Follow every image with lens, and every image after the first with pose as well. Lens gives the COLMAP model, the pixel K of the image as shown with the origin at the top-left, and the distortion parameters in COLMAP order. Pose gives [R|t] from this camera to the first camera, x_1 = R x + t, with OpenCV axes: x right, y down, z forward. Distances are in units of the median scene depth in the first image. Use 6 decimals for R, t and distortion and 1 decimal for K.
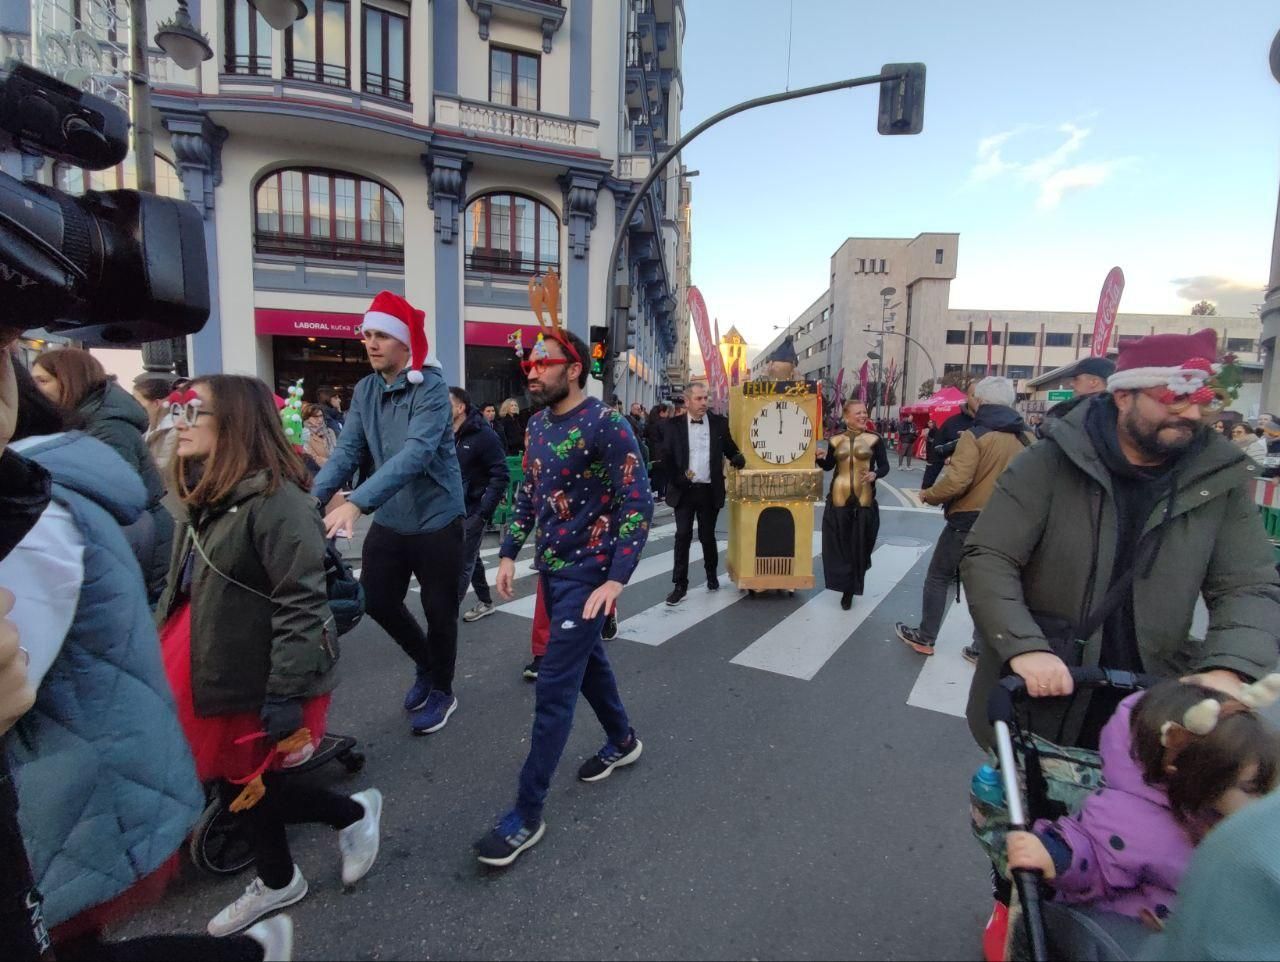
lens RADIAL K [[595.8, 0, 640.8], [0, 595.8, 487.0], [0, 0, 1]] dist [-0.028858, -0.000405]
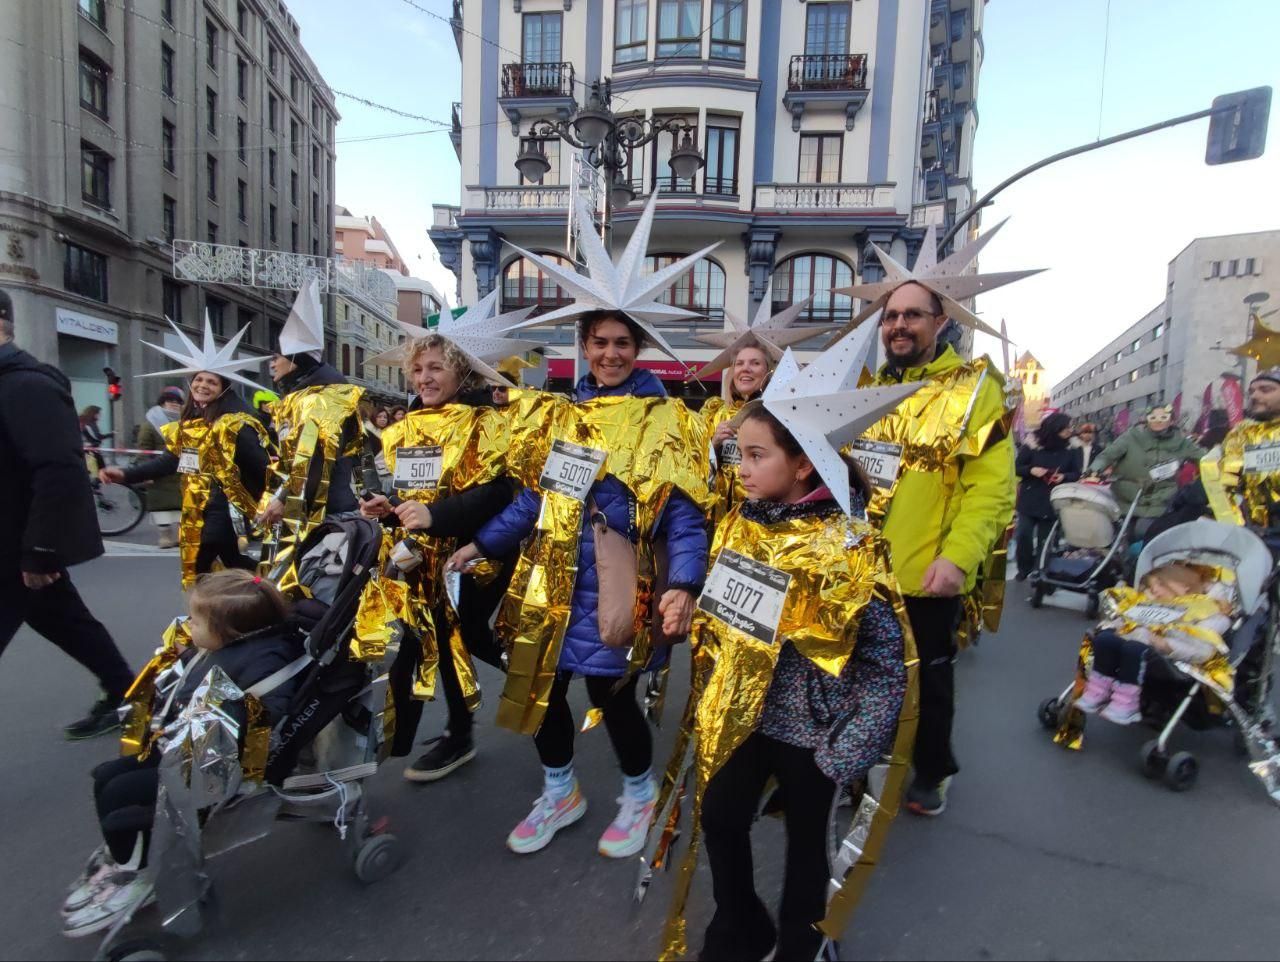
lens RADIAL K [[580.3, 0, 645.0], [0, 580.3, 482.9], [0, 0, 1]] dist [0.000318, 0.000086]
pose [[0.910872, 0.036163, -0.411101, -0.029415], [-0.060711, 0.997057, -0.046809, 0.034174], [0.408198, 0.067596, 0.910387, -0.161516]]
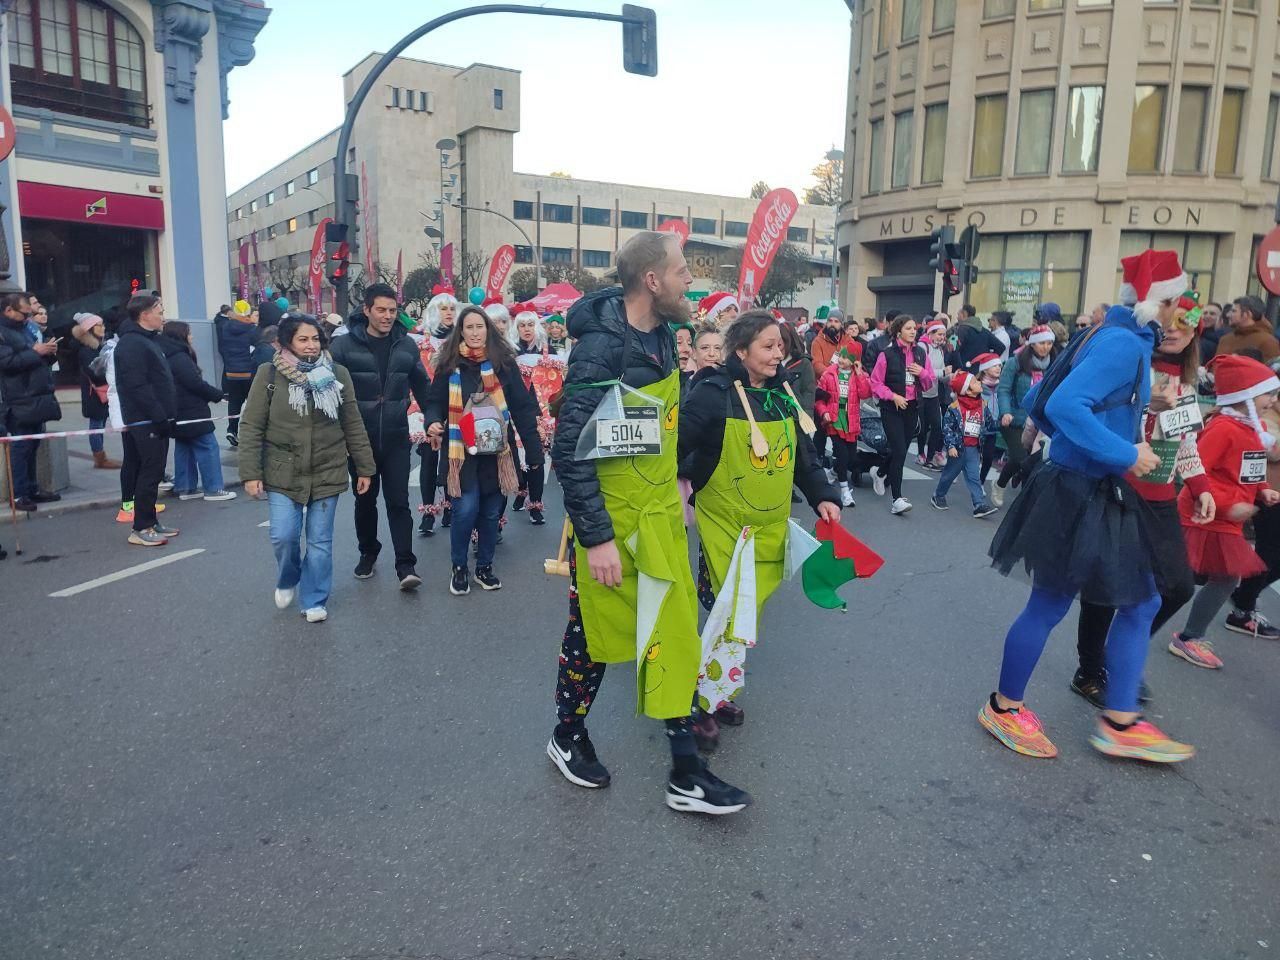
lens RADIAL K [[946.4, 0, 639.0], [0, 946.4, 445.6], [0, 0, 1]] dist [0.045325, -0.047173]
pose [[0.796607, -0.085537, 0.598415, -0.389646], [0.073045, 0.996305, 0.045174, 0.014355], [-0.600068, 0.007725, 0.799912, -0.247063]]
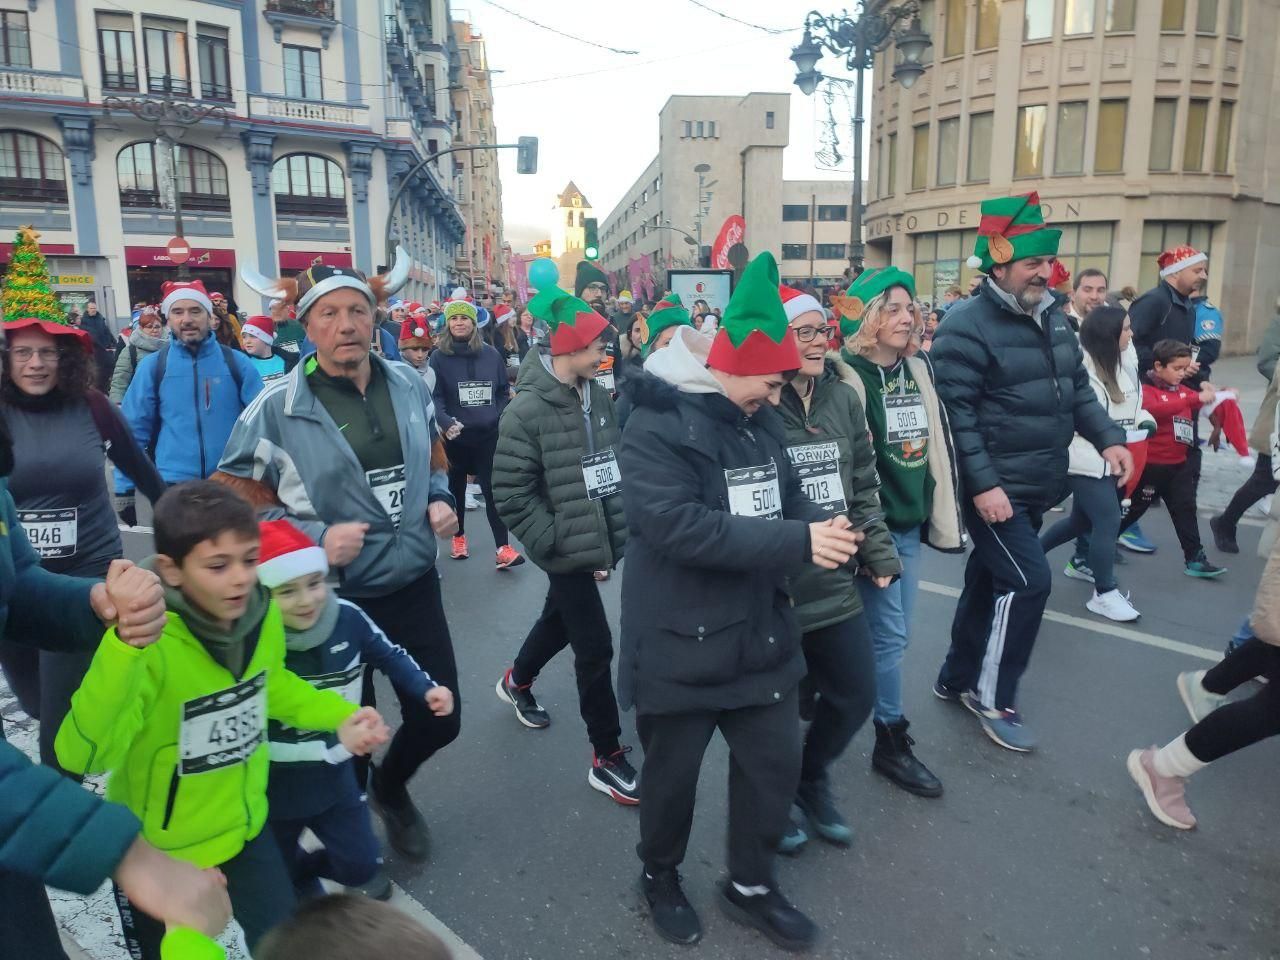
lens RADIAL K [[950.9, 0, 634.3], [0, 950.9, 466.4], [0, 0, 1]] dist [0.034549, -0.005251]
pose [[0.981315, -0.061045, 0.182469, 0.074425], [0.053719, 0.997549, 0.044832, 0.157374], [-0.184759, -0.034193, 0.982189, -1.298564]]
